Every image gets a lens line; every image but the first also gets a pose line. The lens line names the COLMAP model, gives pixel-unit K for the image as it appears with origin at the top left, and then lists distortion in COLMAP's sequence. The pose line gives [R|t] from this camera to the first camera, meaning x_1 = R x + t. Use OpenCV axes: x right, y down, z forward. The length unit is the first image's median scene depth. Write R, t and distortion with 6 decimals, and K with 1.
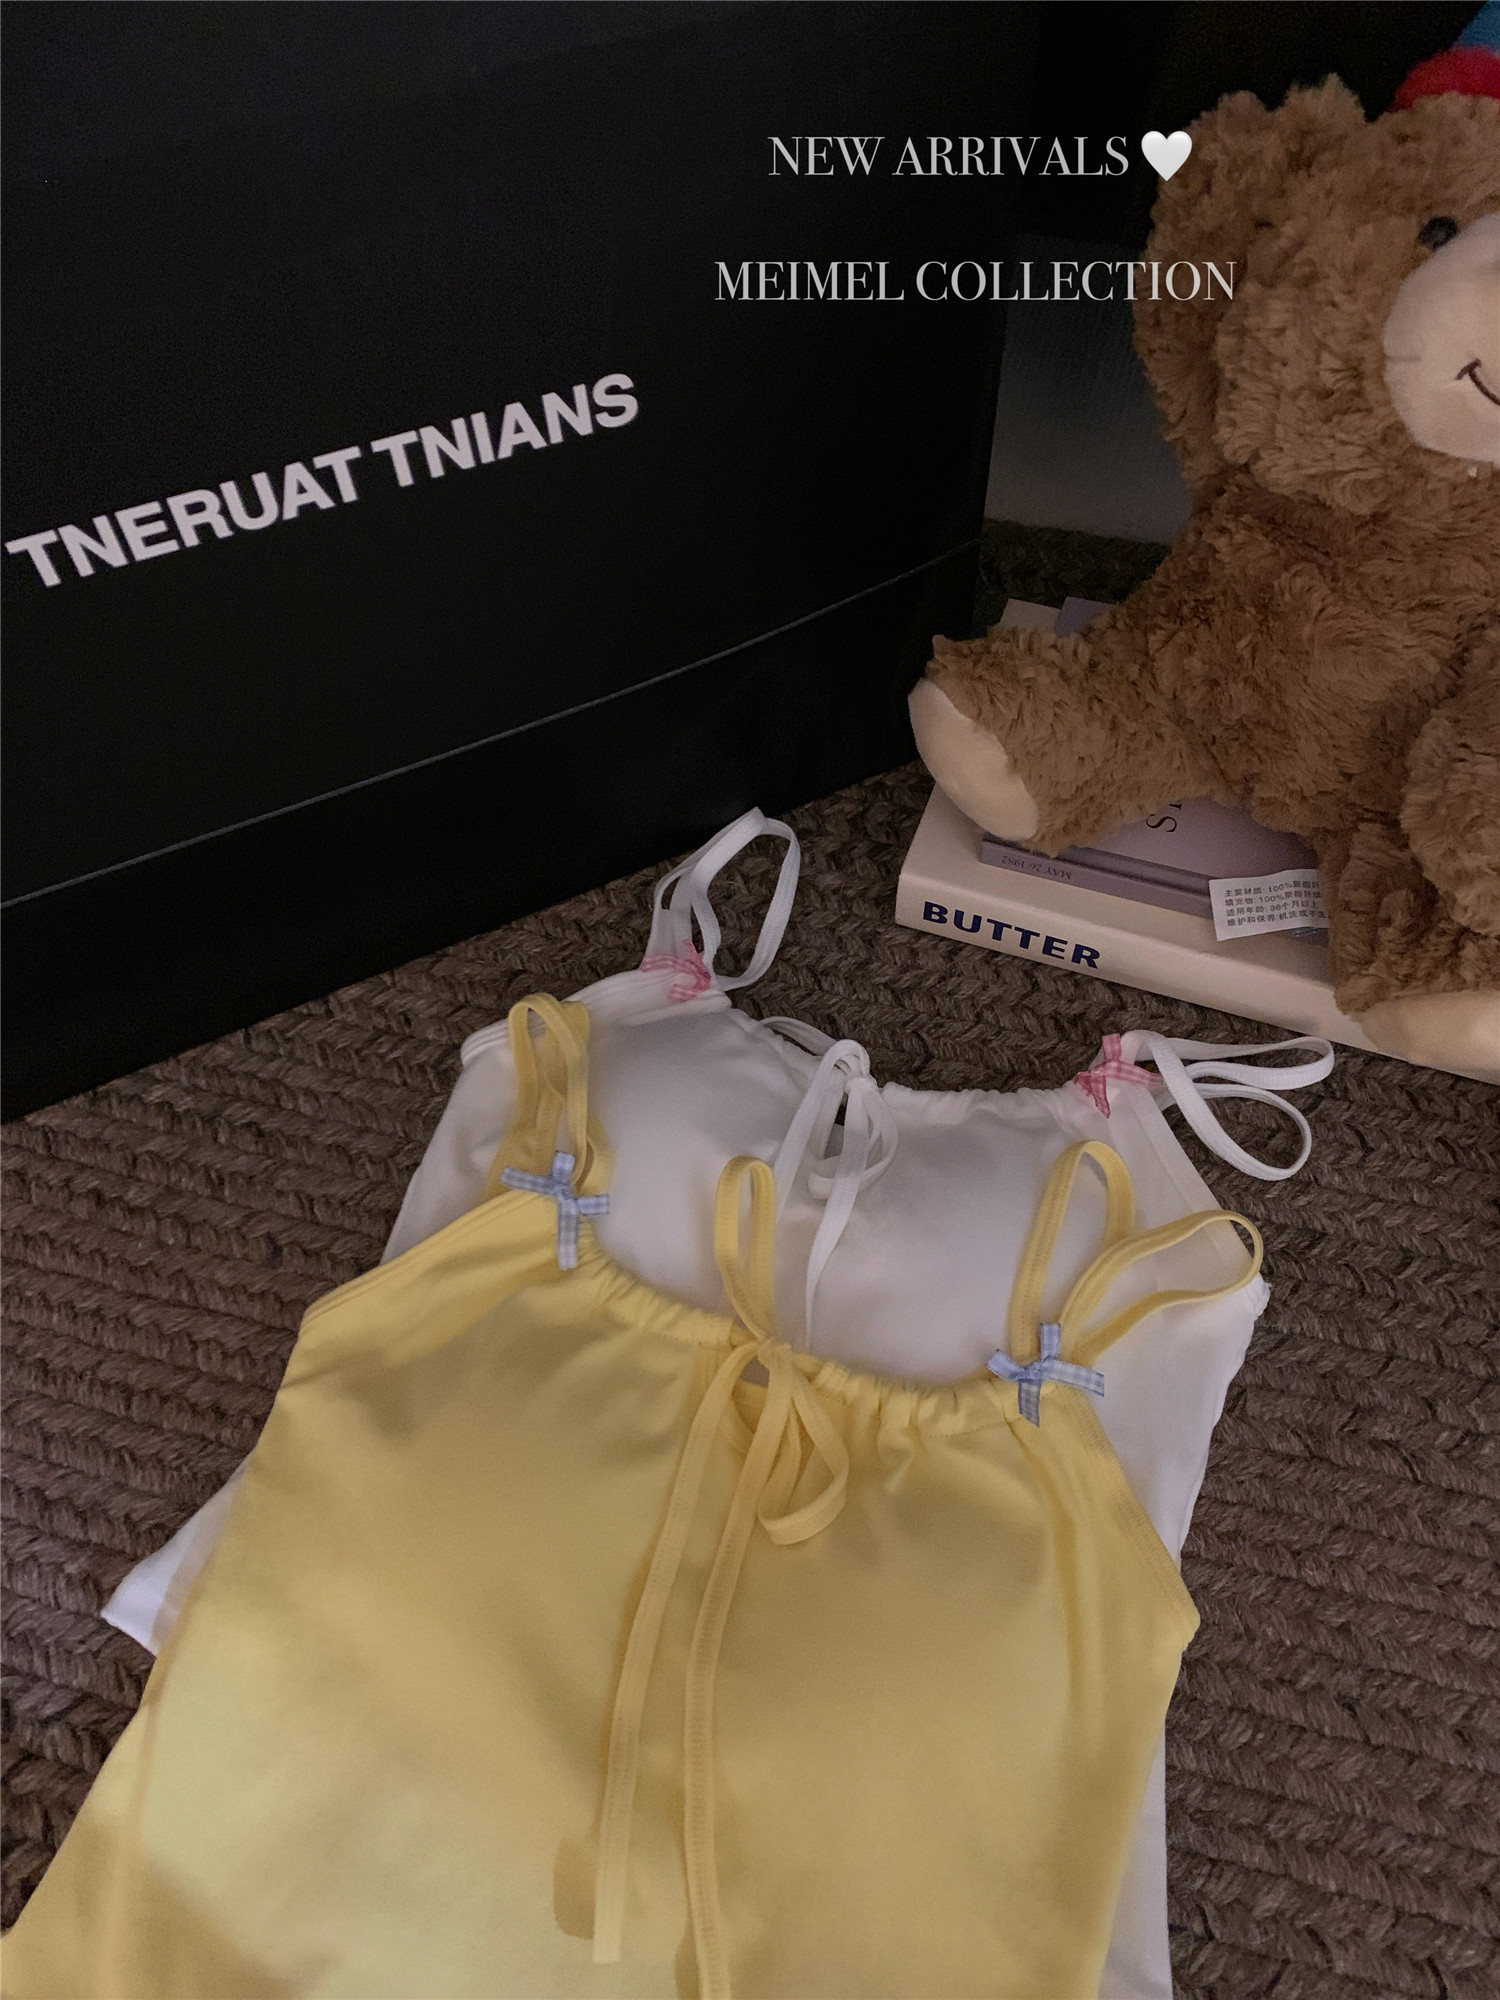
lens RADIAL K [[1561.5, 0, 765.4], [0, 1561.5, 1019.4], [0, 0, 1]] dist [0.059031, -0.081879]
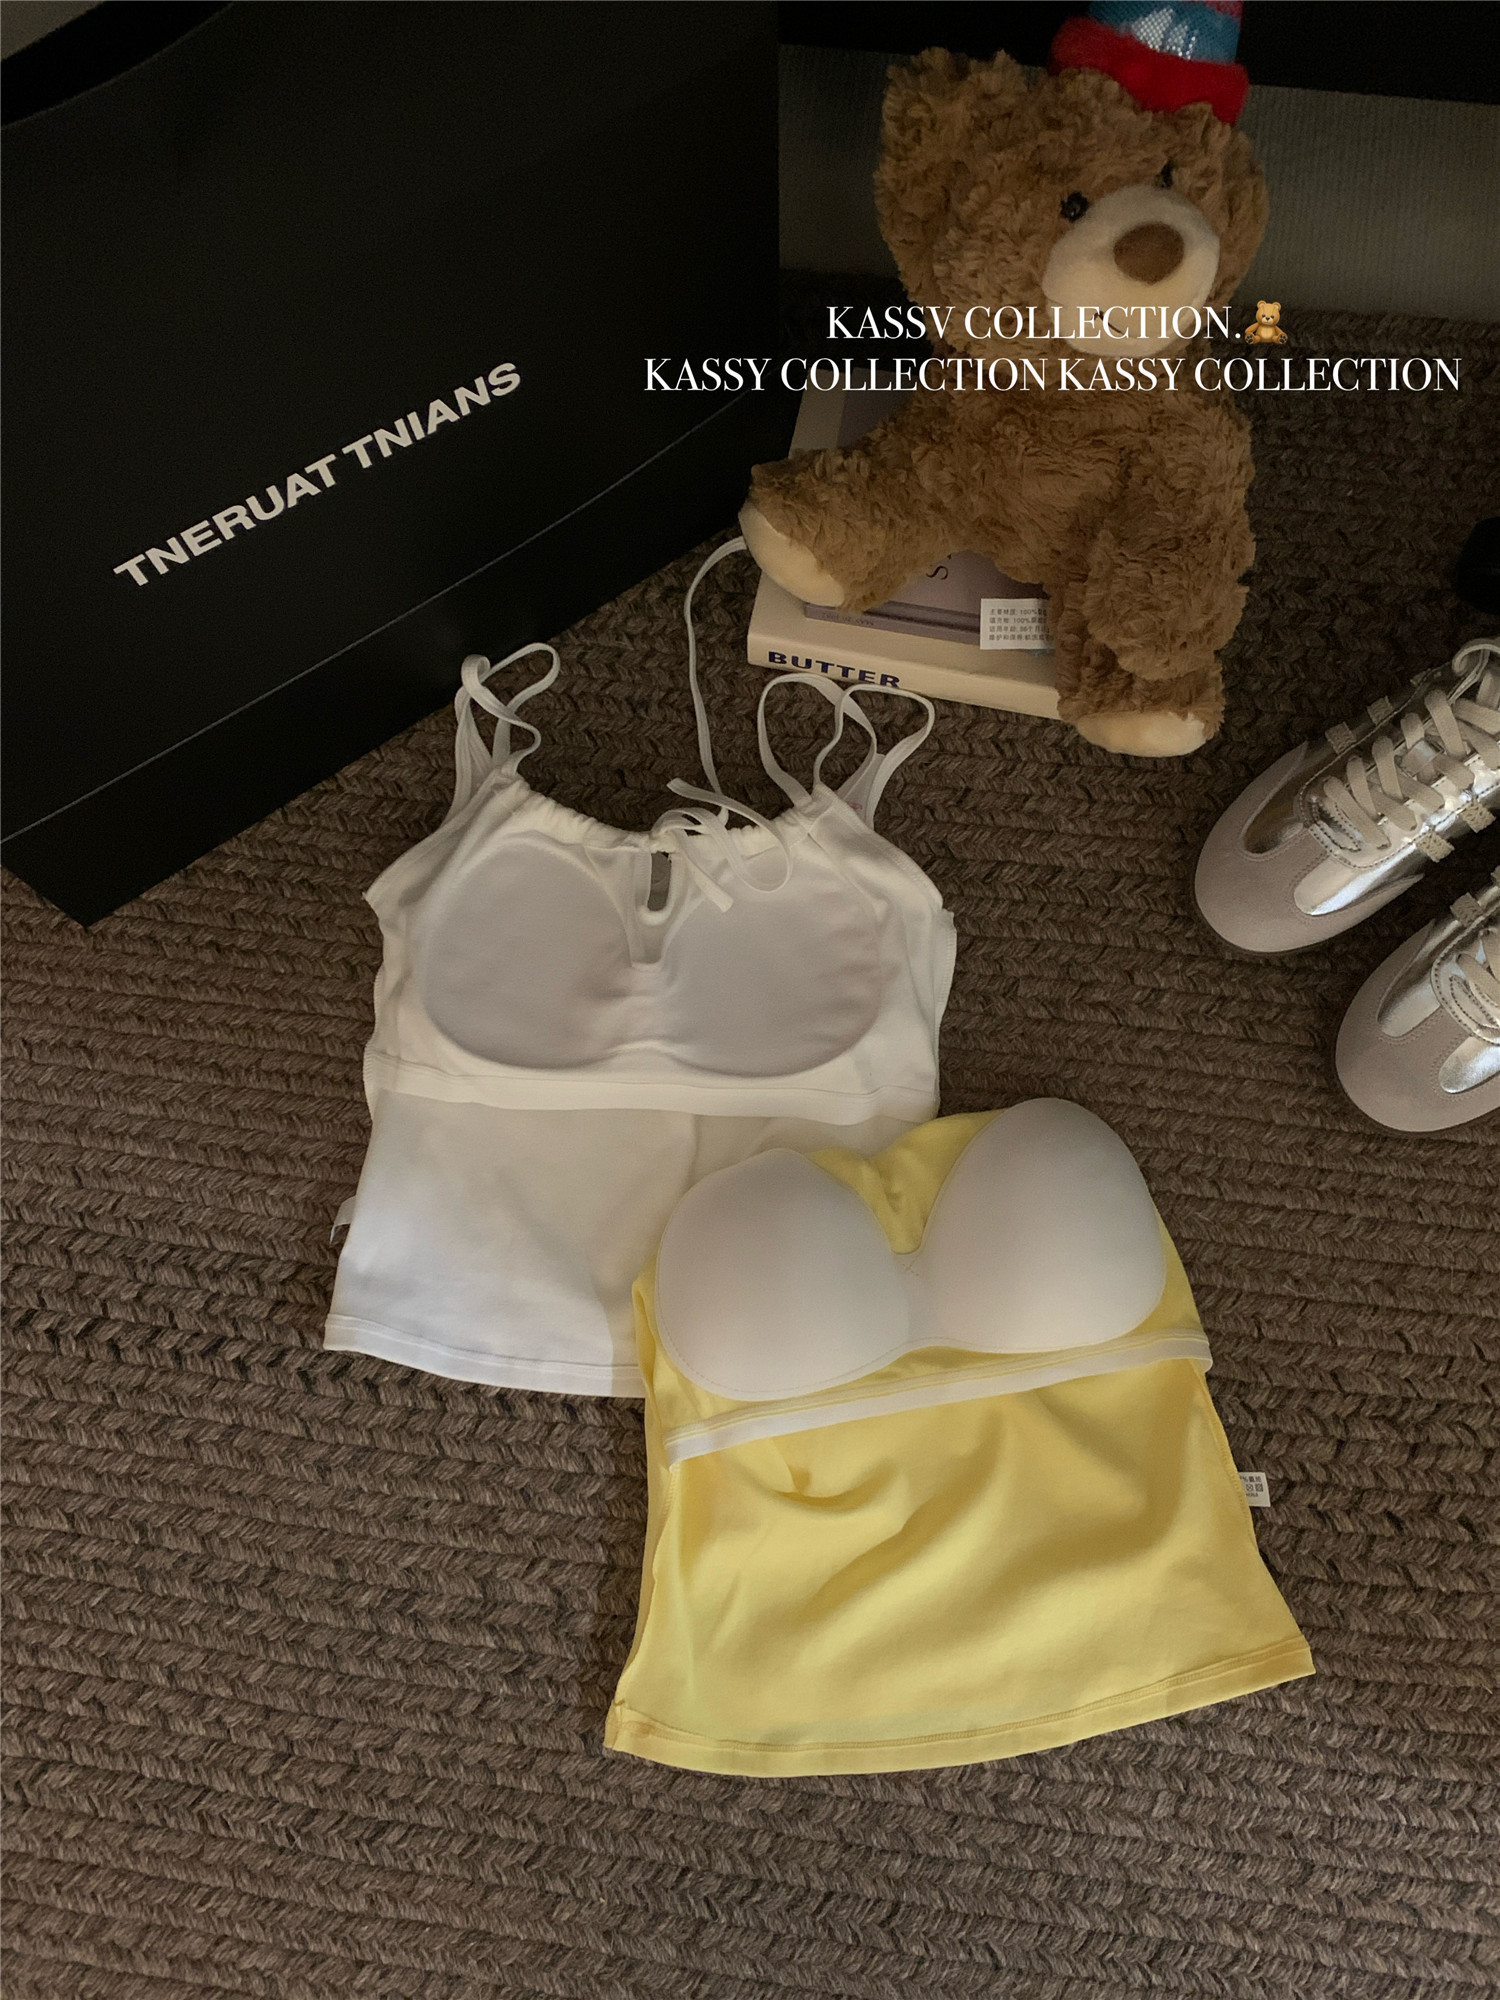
lens RADIAL K [[1639.0, 0, 738.7], [0, 1639.0, 1020.7], [0, 0, 1]] dist [0.026915, 0.035582]
pose [[0.990755, -0.132393, 0.029612, -0.007925], [0.116100, 0.940348, 0.319792, -0.270655], [-0.070184, -0.313397, 0.947025, -0.503806]]
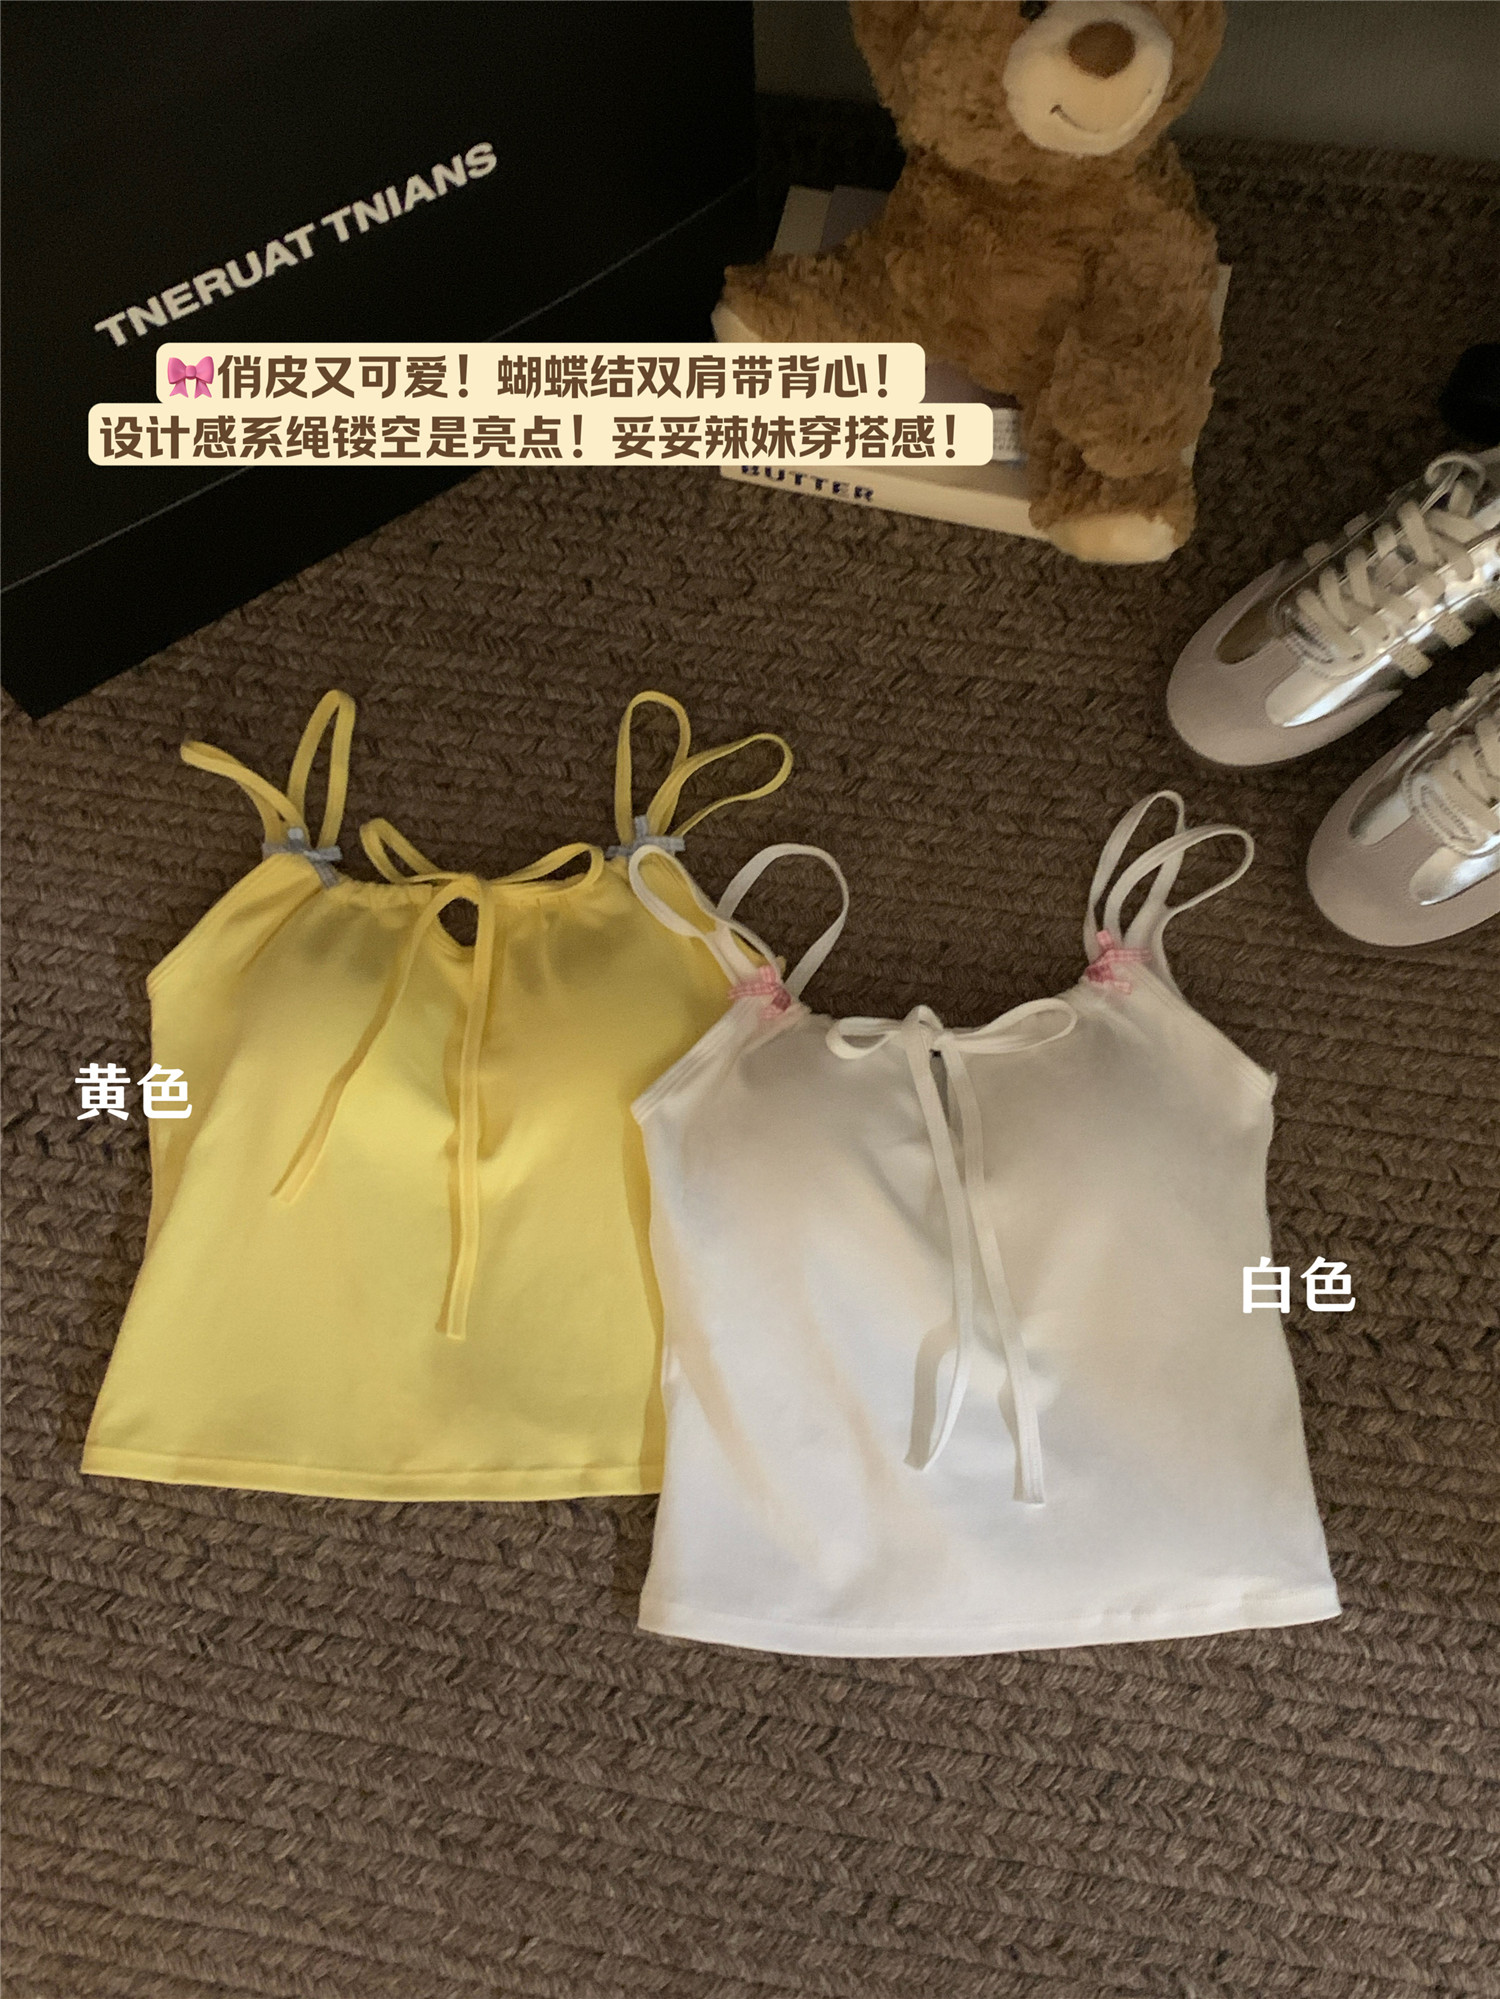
lens RADIAL K [[1930.5, 0, 726.4], [0, 1930.5, 886.6], [0, 0, 1]] dist [0.058383, 0.000000]
pose [[0.994102, -0.103943, 0.030944, 0.002171], [0.093532, 0.966134, 0.240495, -0.144570], [-0.054894, -0.236182, 0.970157, -0.785092]]
